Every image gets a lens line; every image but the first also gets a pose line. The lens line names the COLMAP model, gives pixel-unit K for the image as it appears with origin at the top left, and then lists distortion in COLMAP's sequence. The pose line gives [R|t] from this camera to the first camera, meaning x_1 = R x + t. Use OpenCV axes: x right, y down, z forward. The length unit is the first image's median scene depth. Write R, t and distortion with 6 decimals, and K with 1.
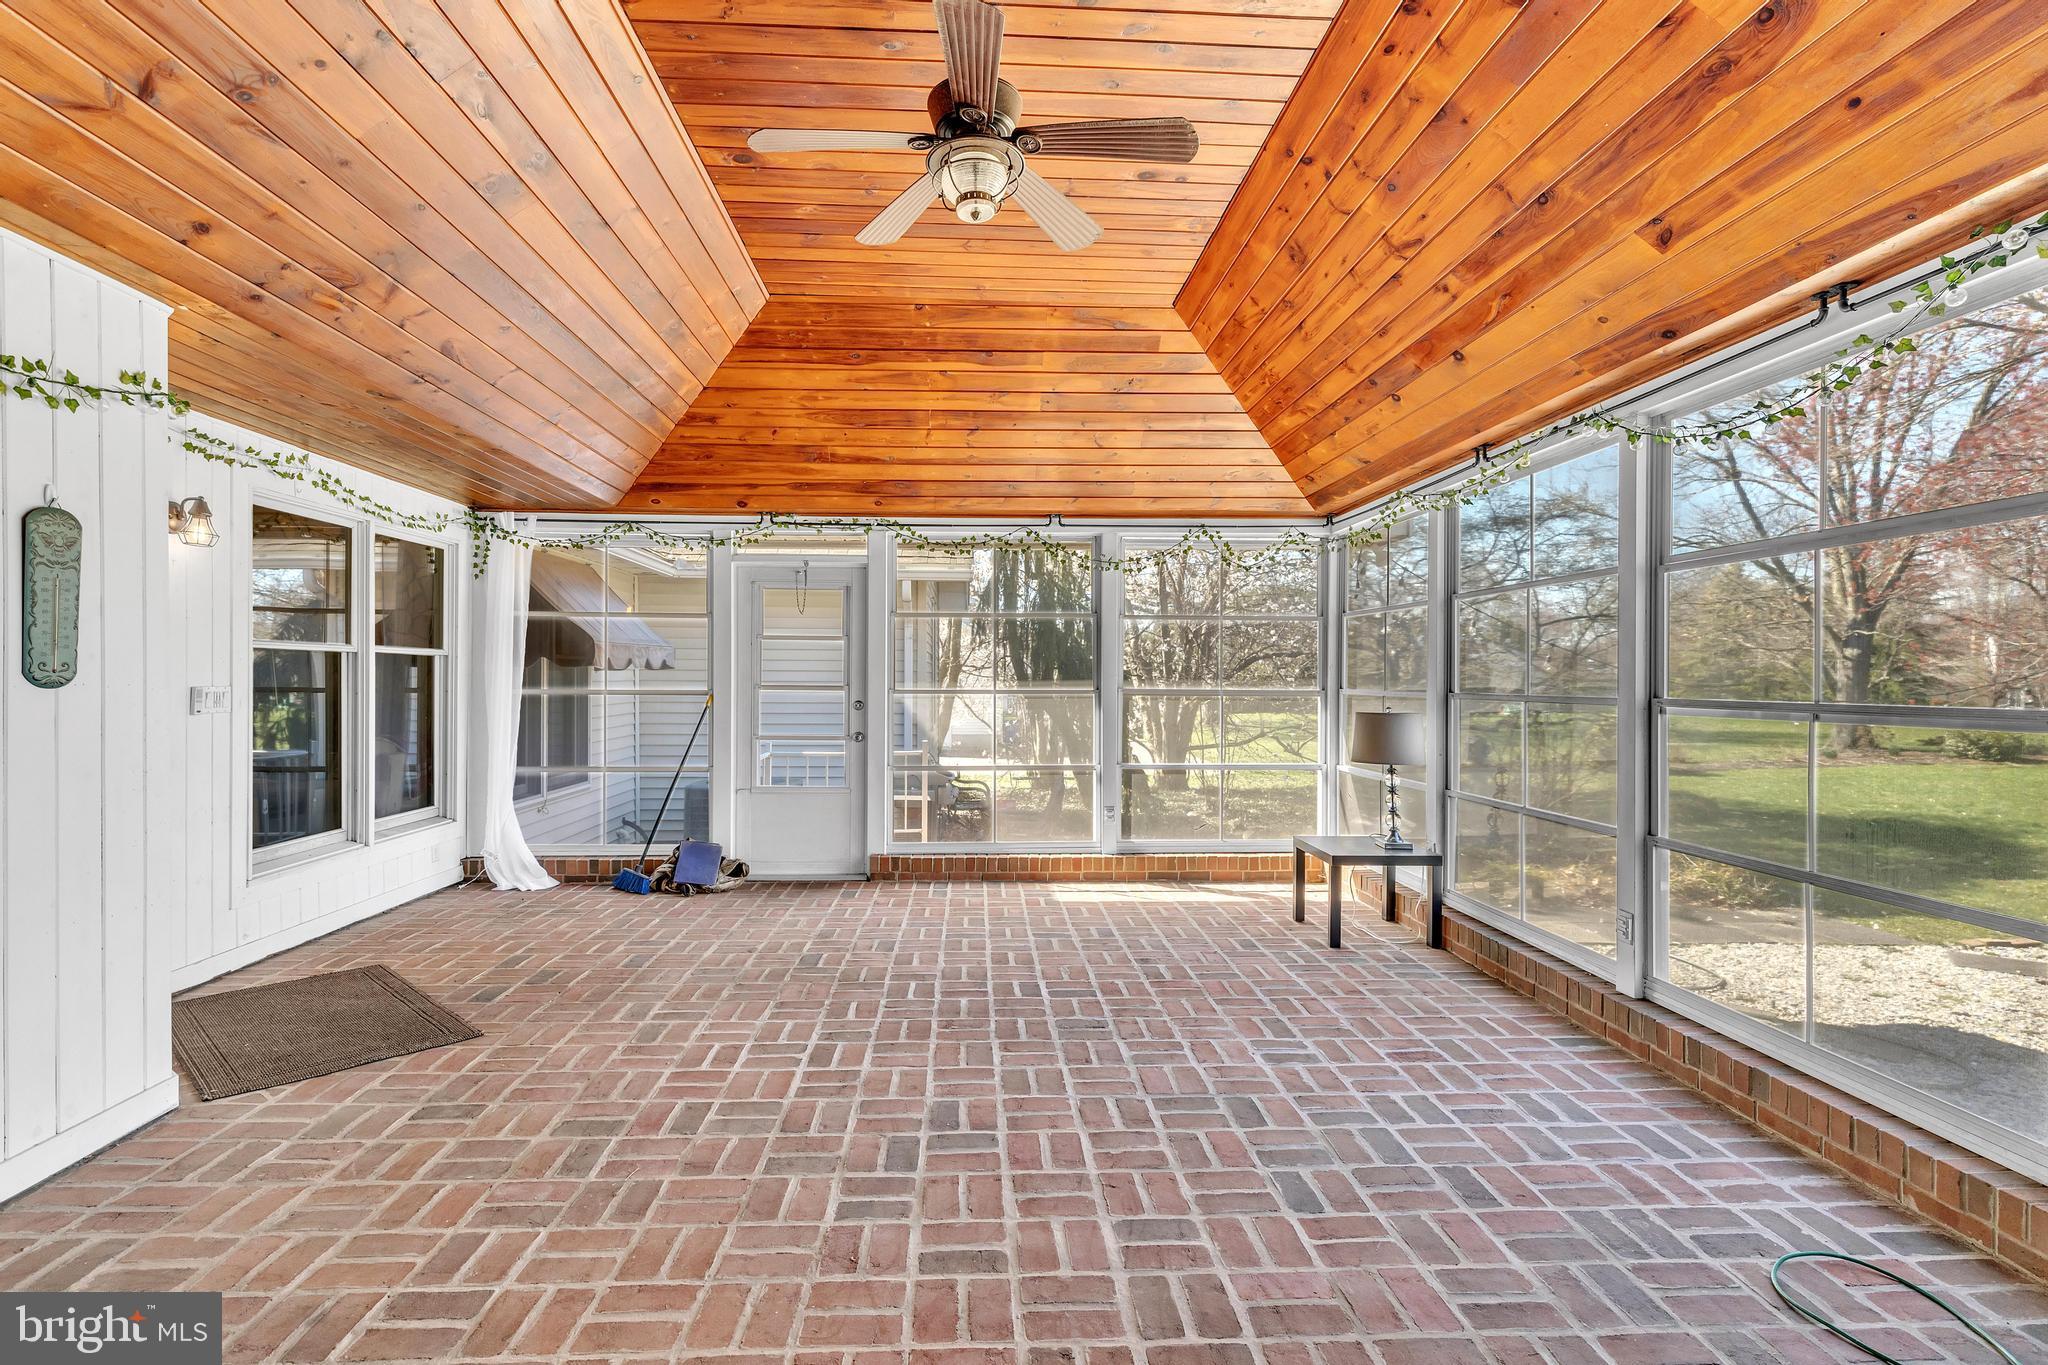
lens RADIAL K [[942.6, 0, 1016.5], [0, 942.6, 682.6], [0, 0, 1]] dist [0.000860, -0.000012]
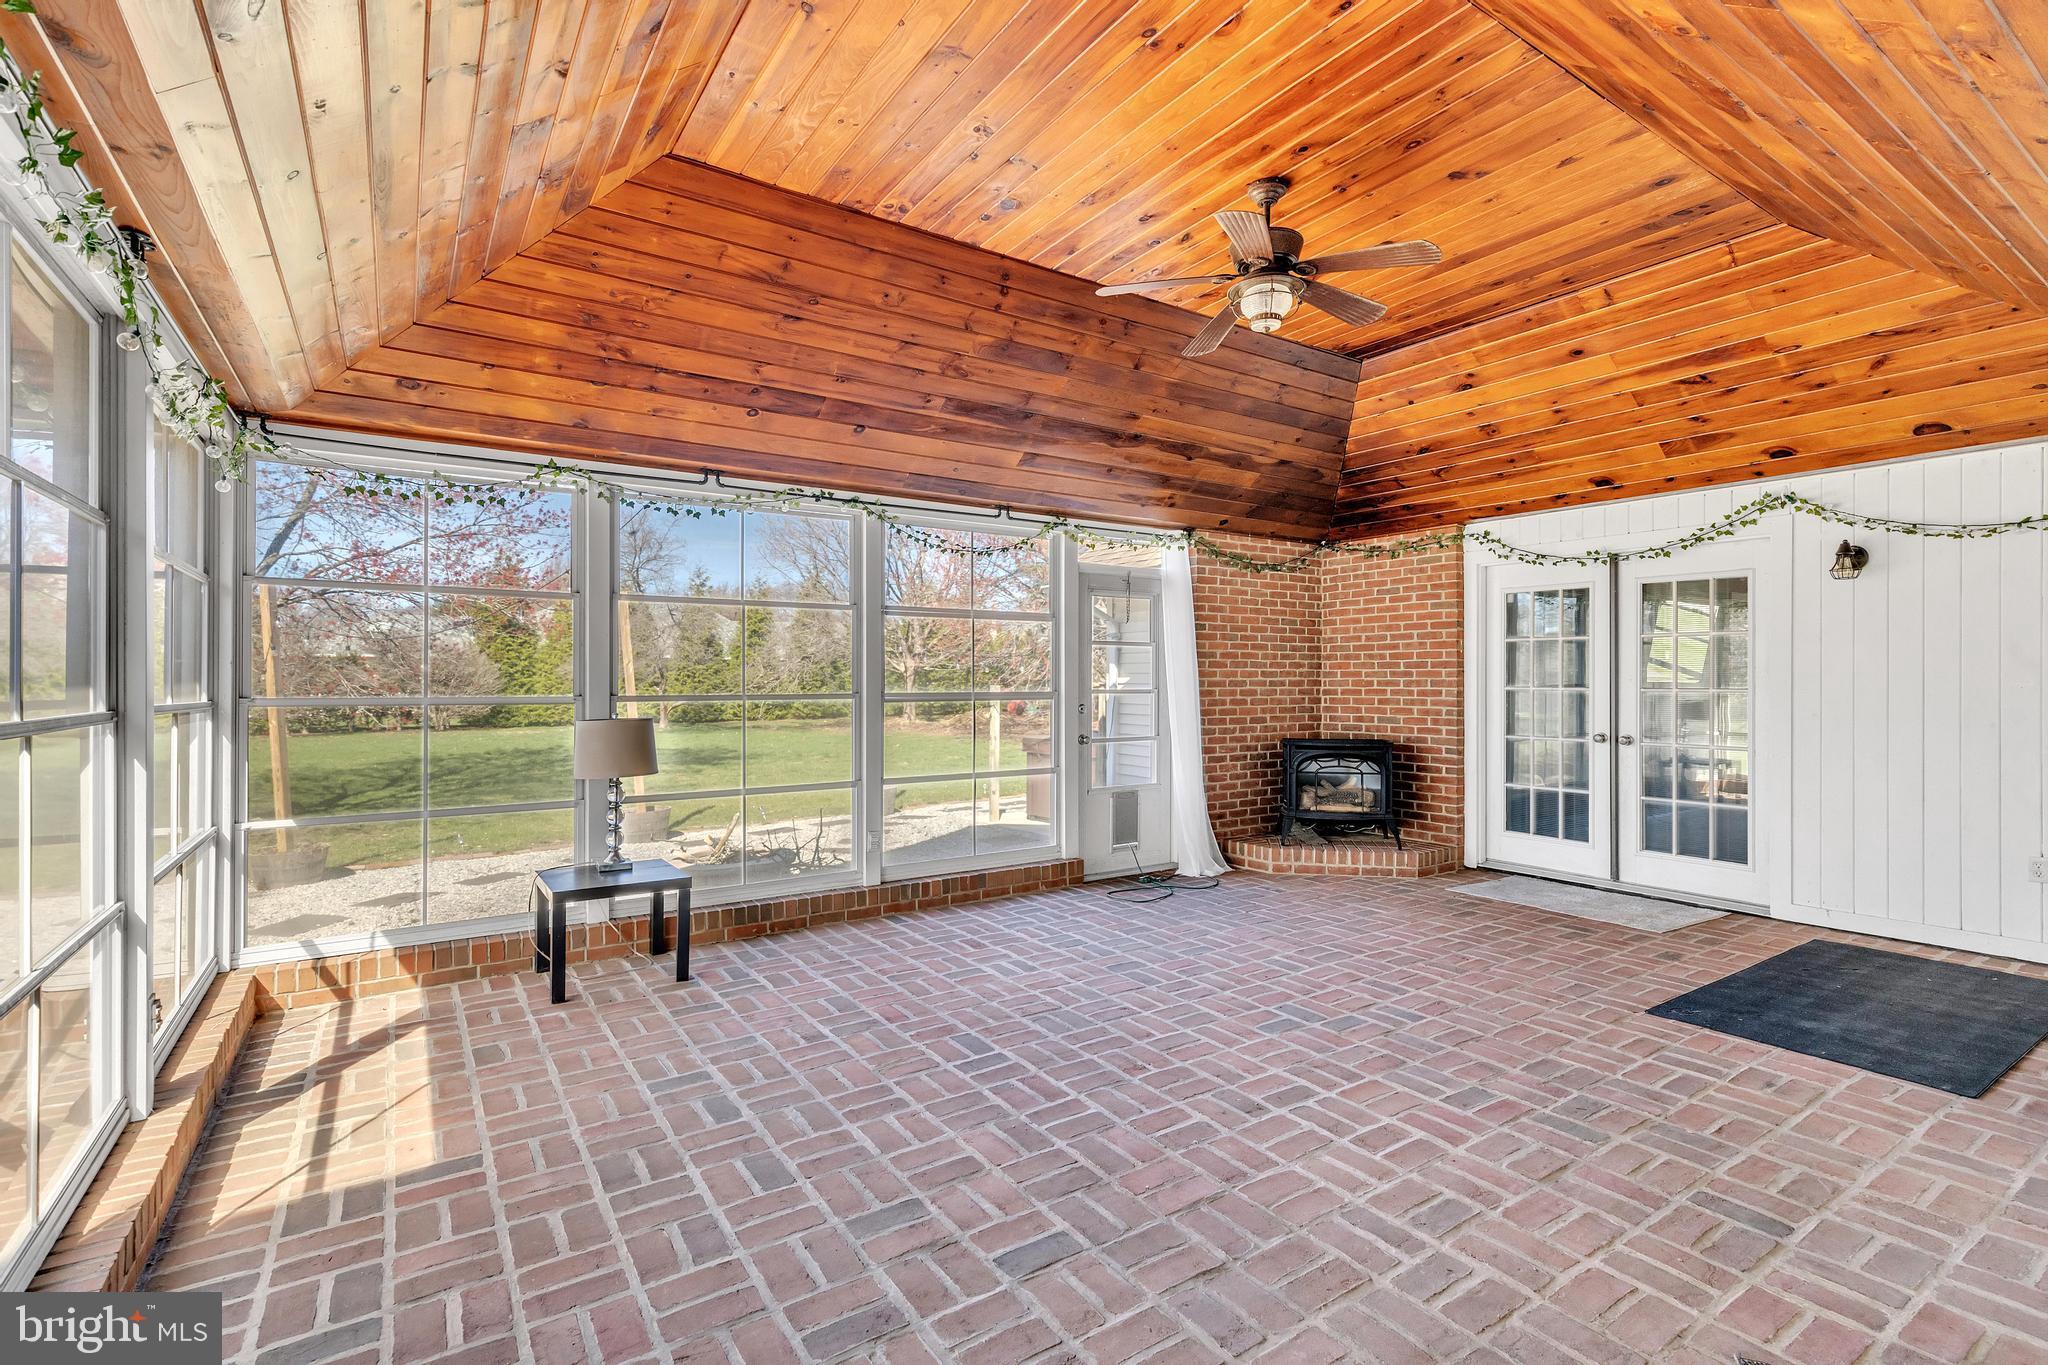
lens RADIAL K [[942.6, 0, 1016.0], [0, 942.6, 679.4], [0, 0, 1]] dist [0.000860, -0.000012]
pose [[-0.508912, 0.000043, 0.860819, -0.895619], [0.002527, 0.999996, 0.001444, -0.007852], [-0.860815, 0.002910, -0.508910, 1.775915]]
